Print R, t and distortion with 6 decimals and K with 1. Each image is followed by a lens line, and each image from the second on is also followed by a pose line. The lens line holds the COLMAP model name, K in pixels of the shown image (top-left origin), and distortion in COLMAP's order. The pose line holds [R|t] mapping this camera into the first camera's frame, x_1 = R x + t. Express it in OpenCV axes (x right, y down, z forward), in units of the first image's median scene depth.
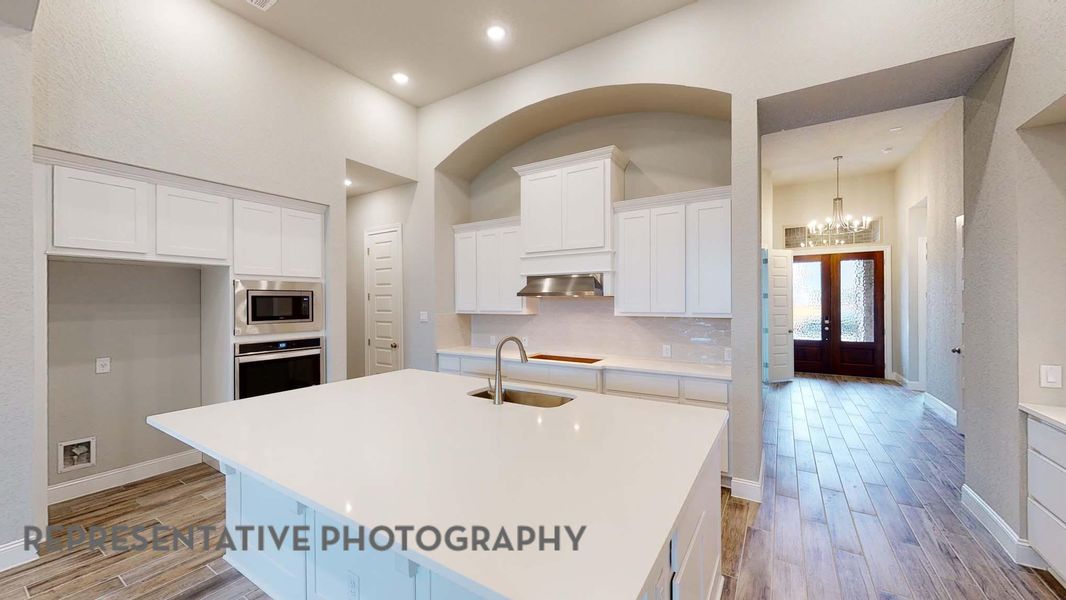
lens RADIAL K [[391.7, 0, 533.0], [0, 391.7, 300.0], [0, 0, 1]] dist [0.000595, 0.000091]
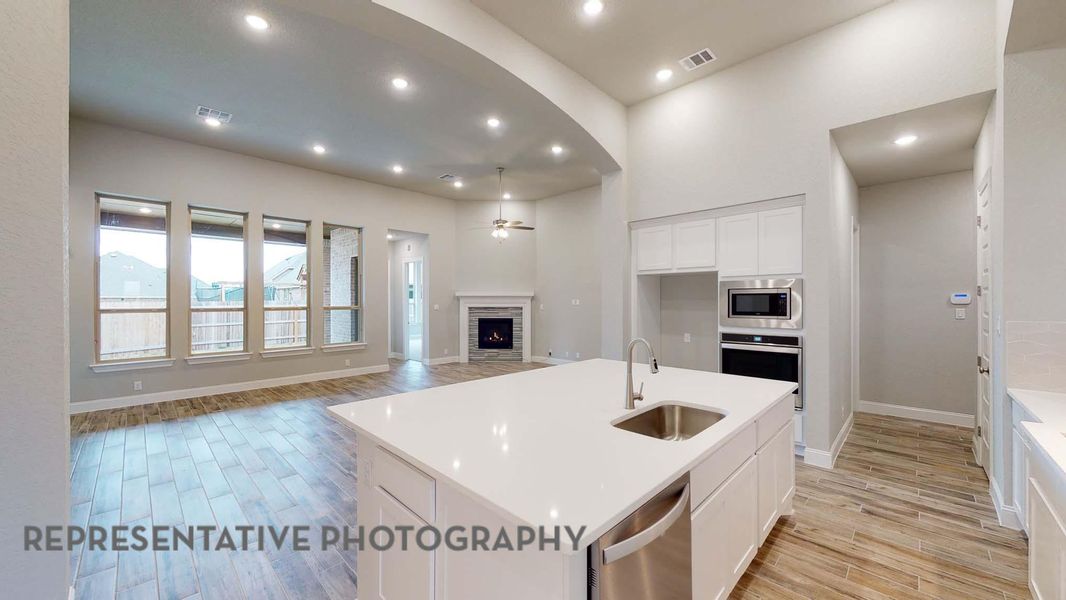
lens RADIAL K [[391.7, 0, 533.0], [0, 391.7, 300.0], [0, 0, 1]] dist [0.000595, 0.000091]
pose [[-0.204994, 0.001970, -0.978761, 0.415908], [0.002522, 0.999996, 0.001485, 0.003314], [0.978760, -0.002164, -0.204999, 0.460633]]
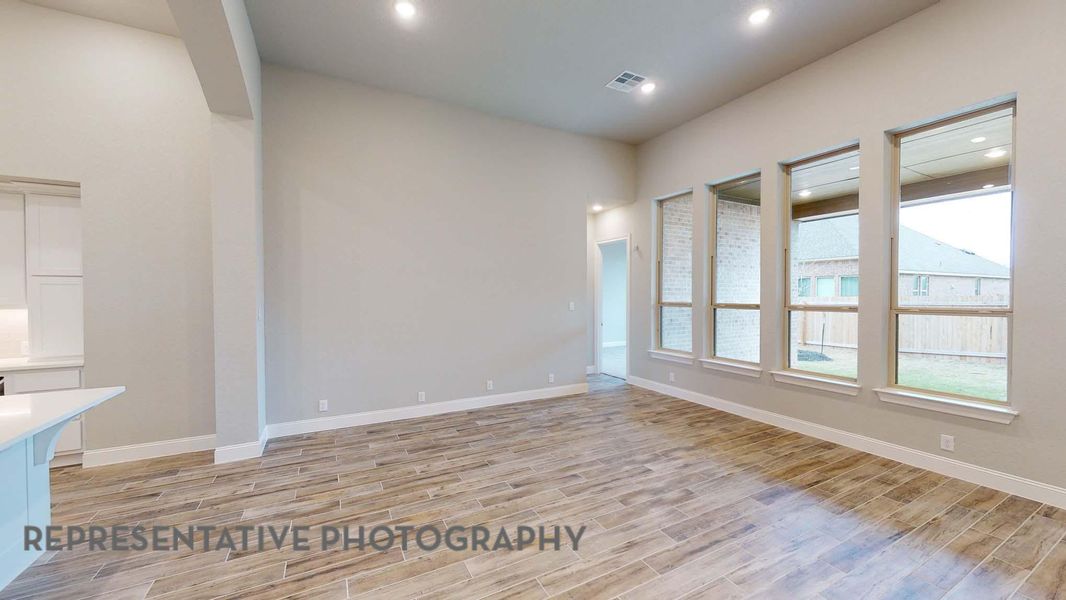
lens RADIAL K [[391.7, 0, 533.0], [0, 391.7, 300.0], [0, 0, 1]] dist [0.000595, 0.000091]
pose [[-0.868558, -0.001987, 0.495584, -0.700642], [0.003837, 0.999935, 0.010733, 0.005590], [-0.495573, 0.011224, -0.868494, 0.325126]]
